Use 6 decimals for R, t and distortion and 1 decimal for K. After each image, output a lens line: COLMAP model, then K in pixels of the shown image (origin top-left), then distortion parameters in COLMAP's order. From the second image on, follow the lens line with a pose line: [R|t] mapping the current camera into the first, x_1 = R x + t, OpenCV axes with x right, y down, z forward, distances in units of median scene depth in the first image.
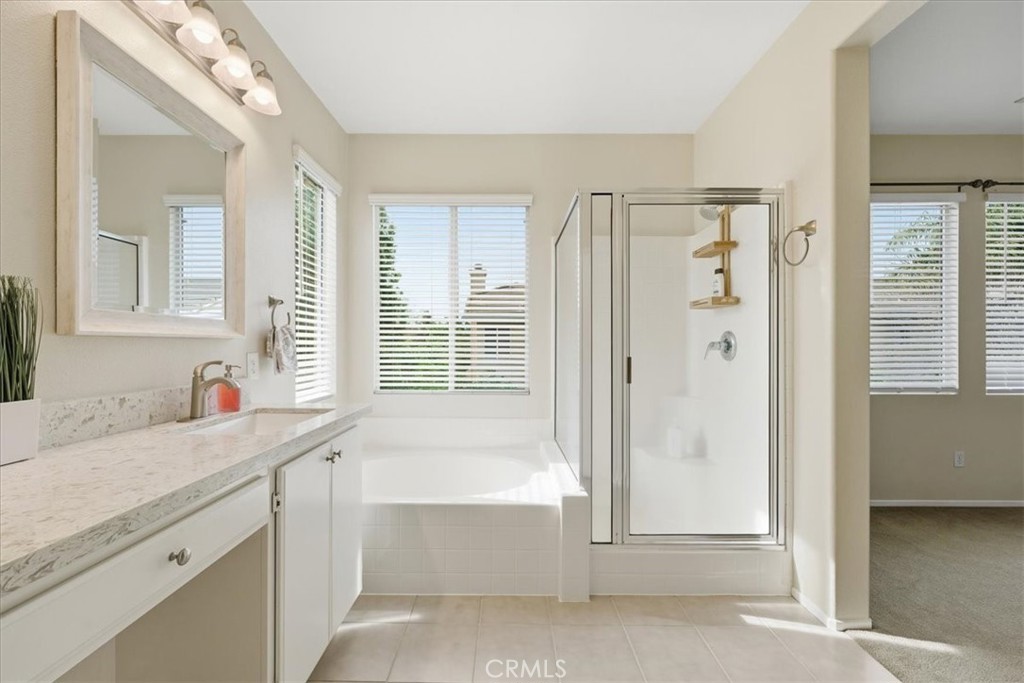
lens RADIAL K [[410.3, 0, 506.6], [0, 410.3, 340.1], [0, 0, 1]] dist [-0.001664, -0.000242]
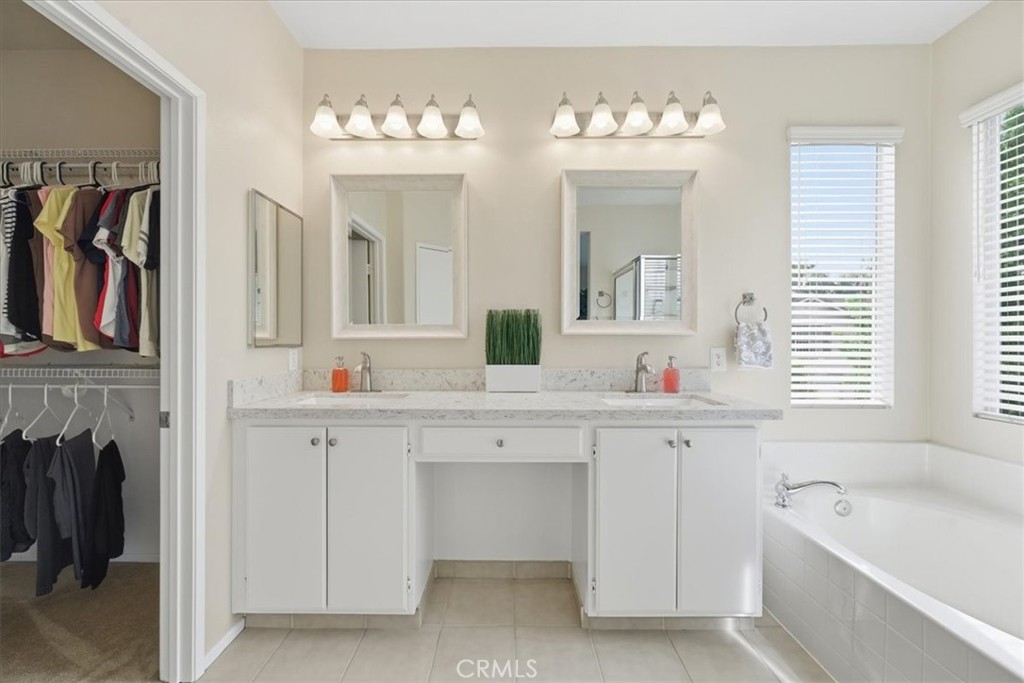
lens RADIAL K [[410.3, 0, 506.6], [0, 410.3, 340.1], [0, 0, 1]] dist [-0.001664, -0.000242]
pose [[0.004985, -0.005386, -0.999973, 0.783446], [0.006467, 0.999965, -0.005354, 0.020894], [0.999967, -0.006440, 0.005020, 0.652050]]
